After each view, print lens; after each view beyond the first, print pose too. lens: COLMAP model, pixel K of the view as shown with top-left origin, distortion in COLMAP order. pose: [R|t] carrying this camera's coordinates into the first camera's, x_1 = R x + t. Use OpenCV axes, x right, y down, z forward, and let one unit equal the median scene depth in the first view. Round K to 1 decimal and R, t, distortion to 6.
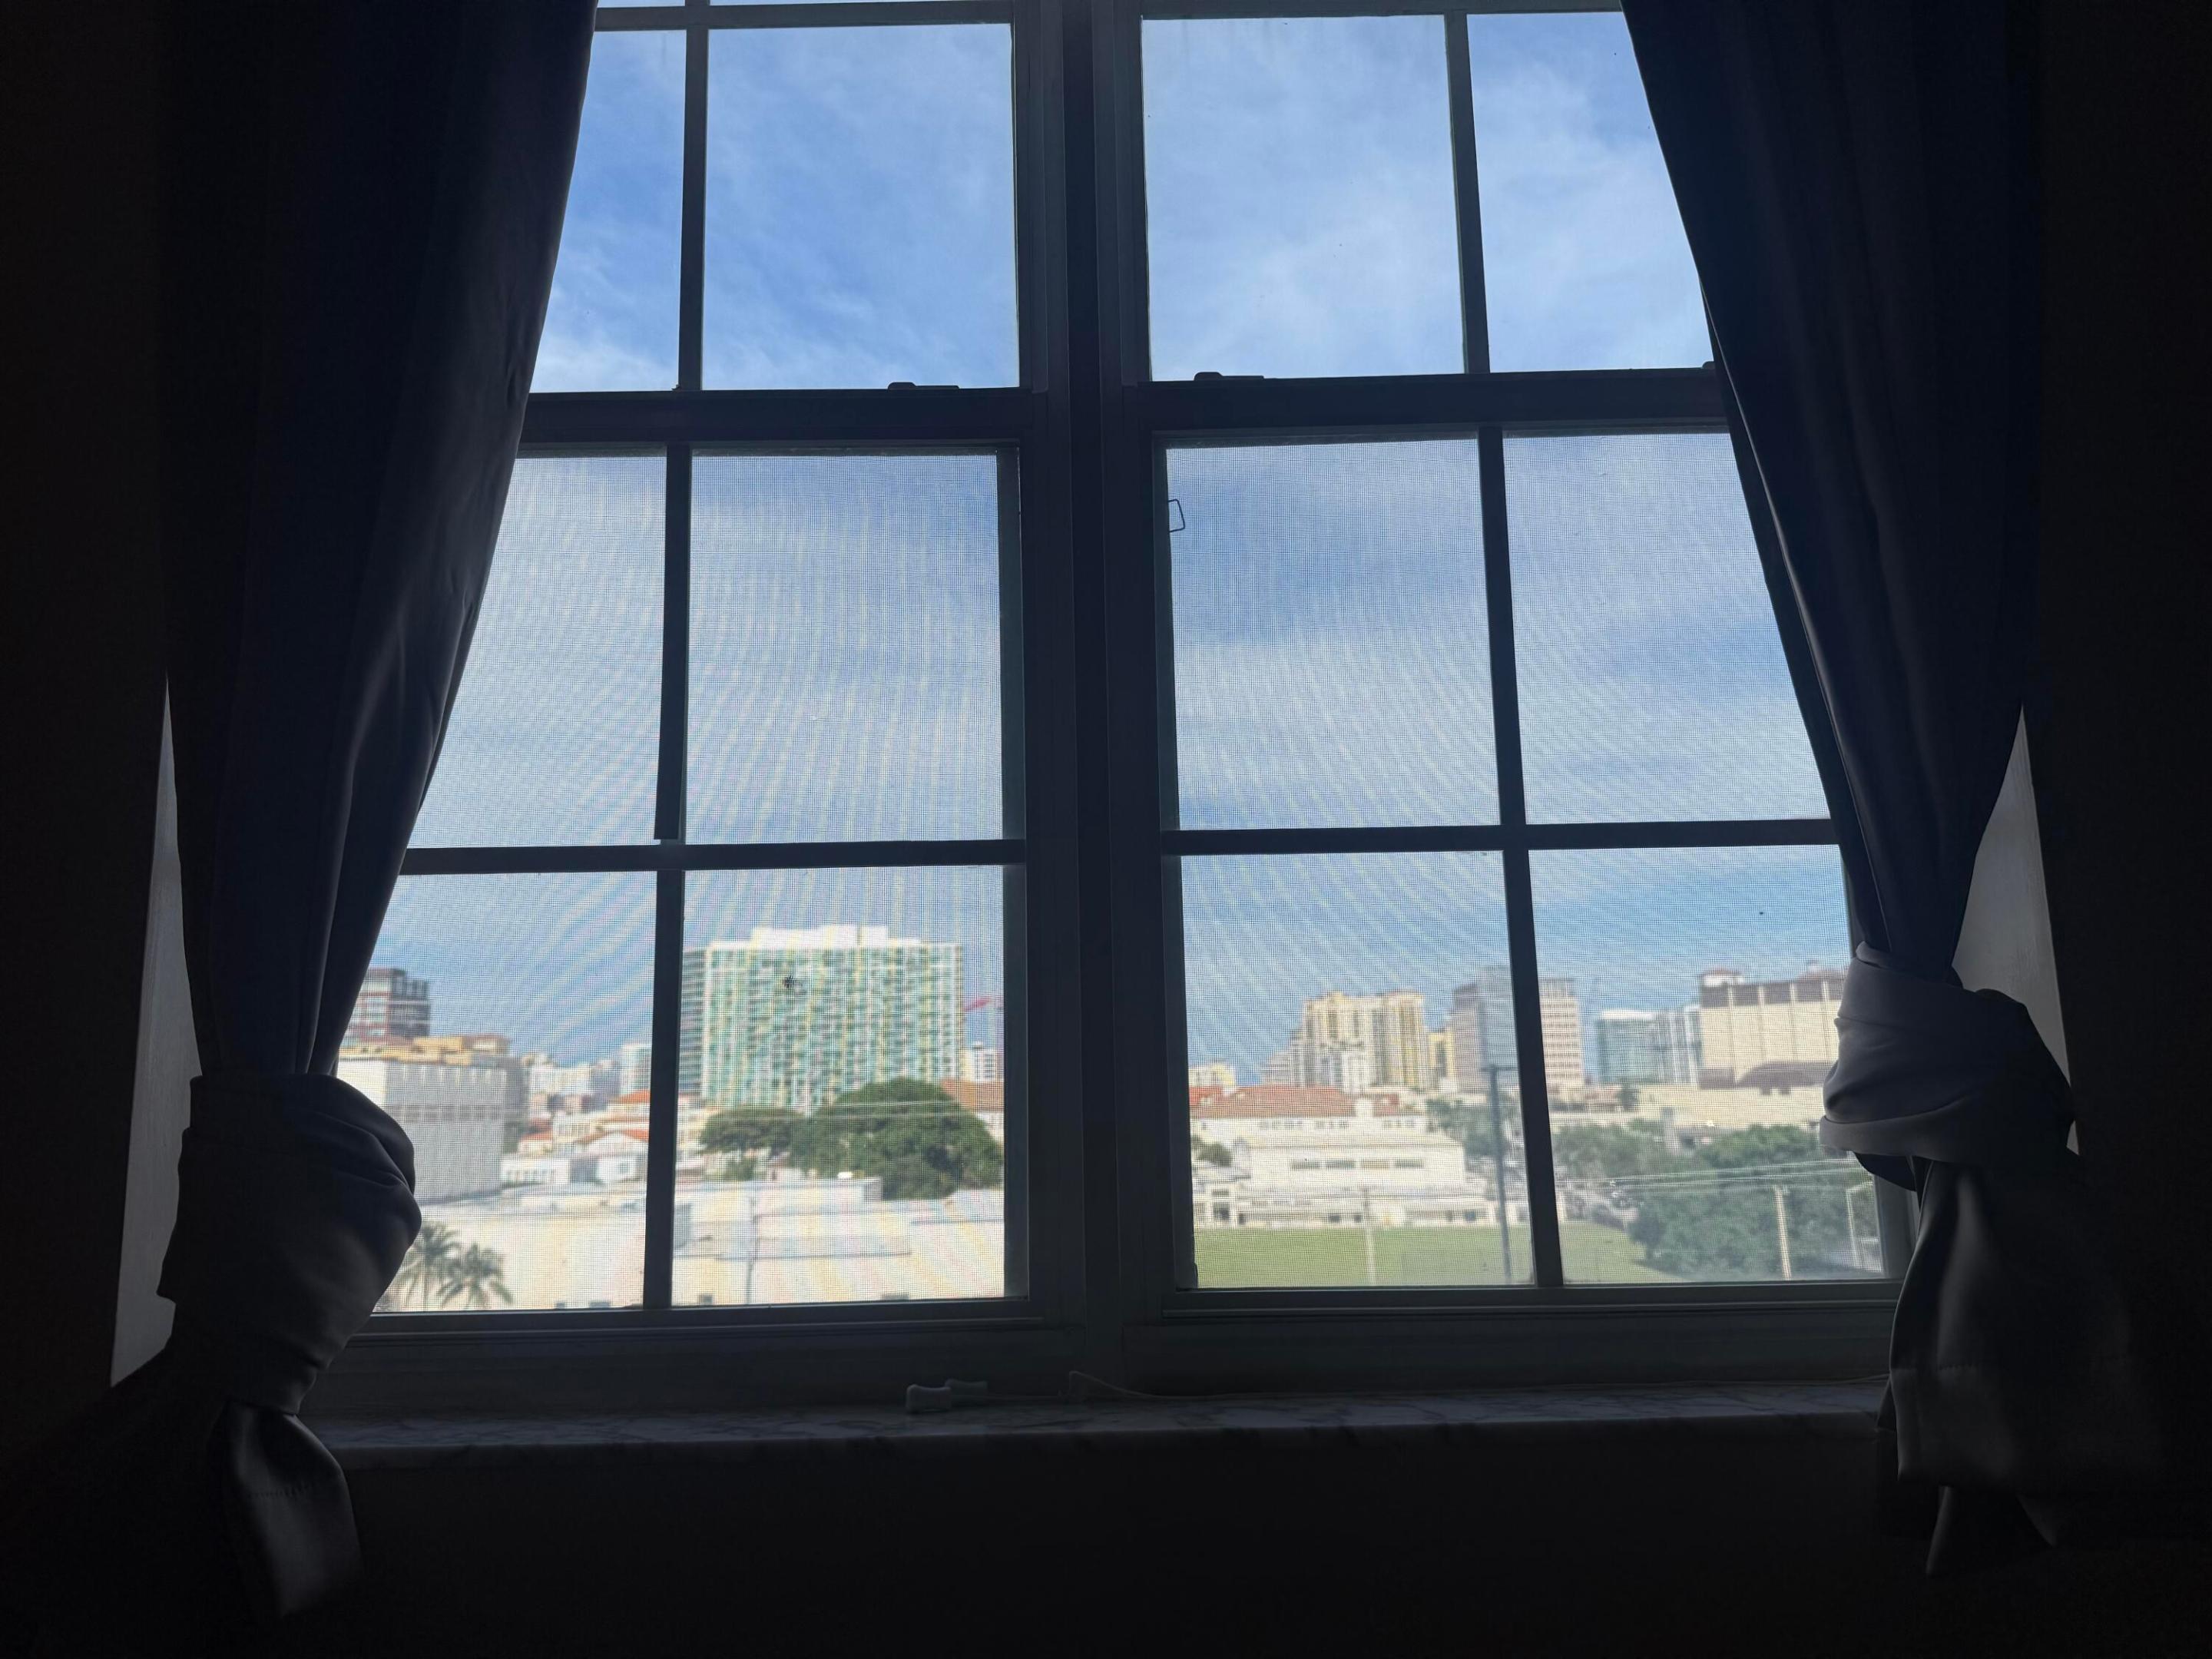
lens RADIAL K [[1562.5, 0, 1105.0], [0, 1562.5, 835.6], [0, 0, 1]] dist [0.043147, -0.059993]
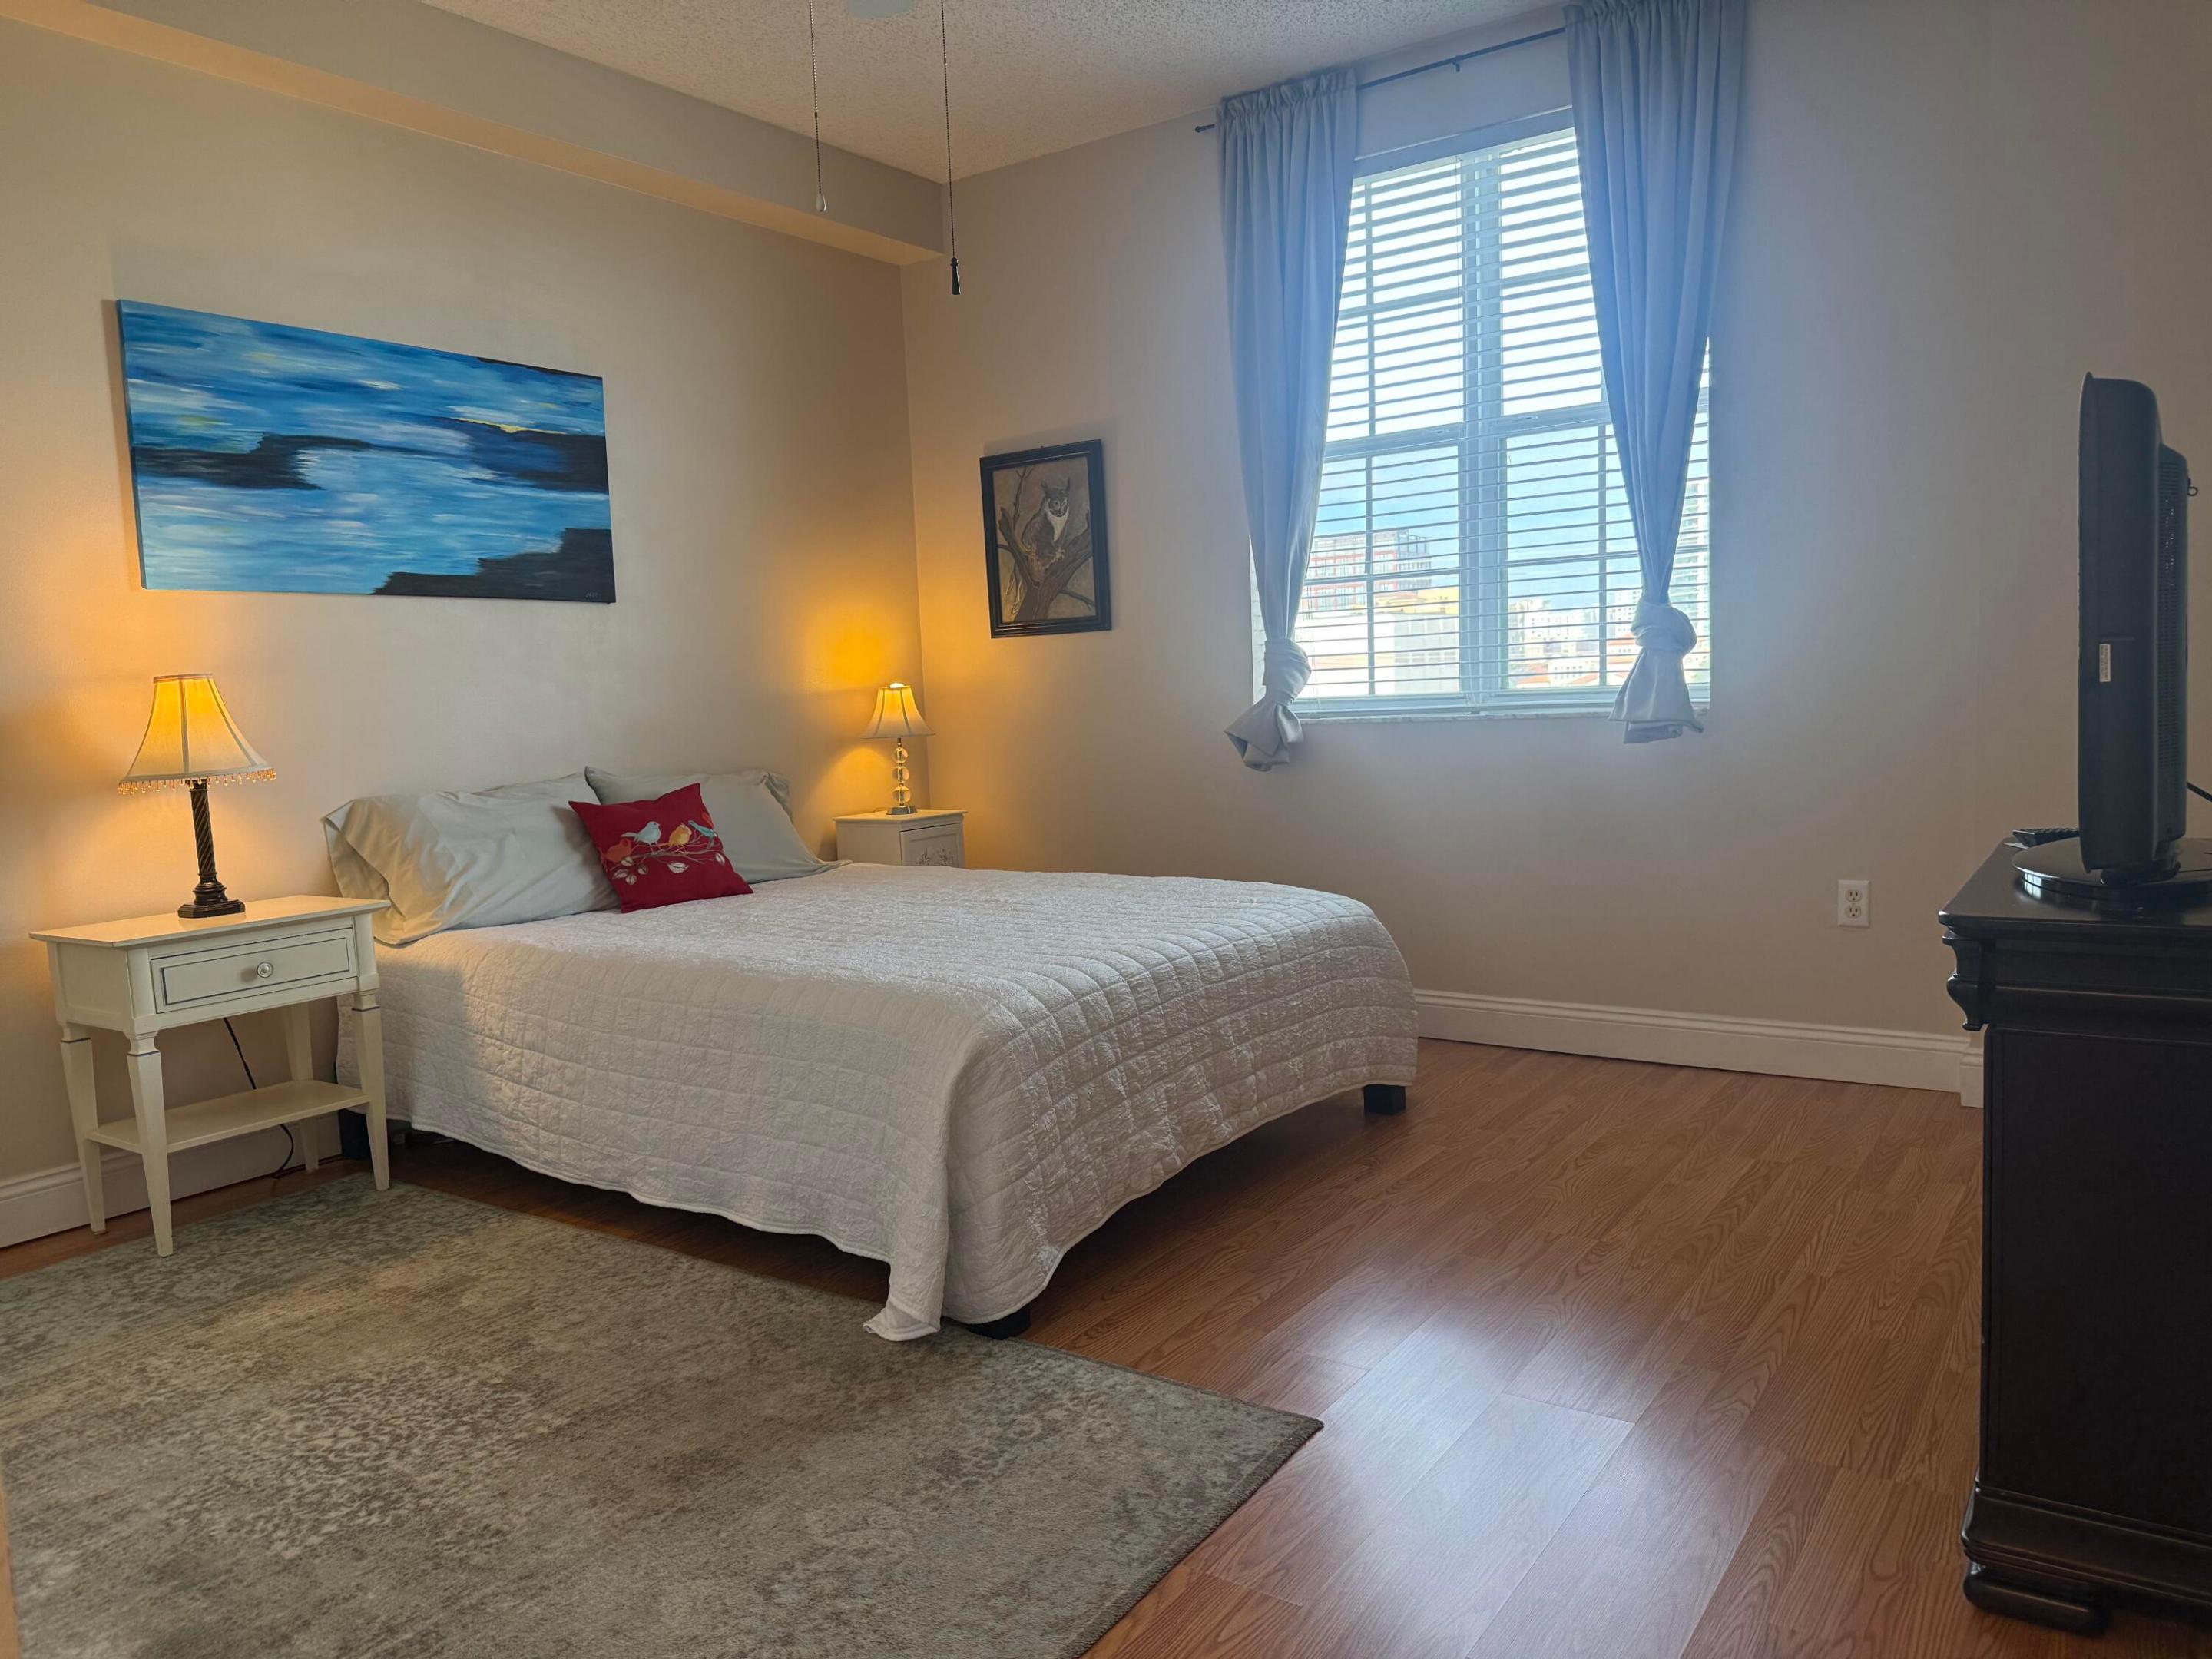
lens RADIAL K [[1562.5, 0, 1103.3], [0, 1562.5, 829.7], [0, 0, 1]] dist [0.043147, -0.059993]
pose [[0.823354, 0.031263, -0.566666, 1.206689], [0.121318, 0.965706, 0.229551, -0.309630], [0.554409, -0.257749, 0.791325, -2.218001]]
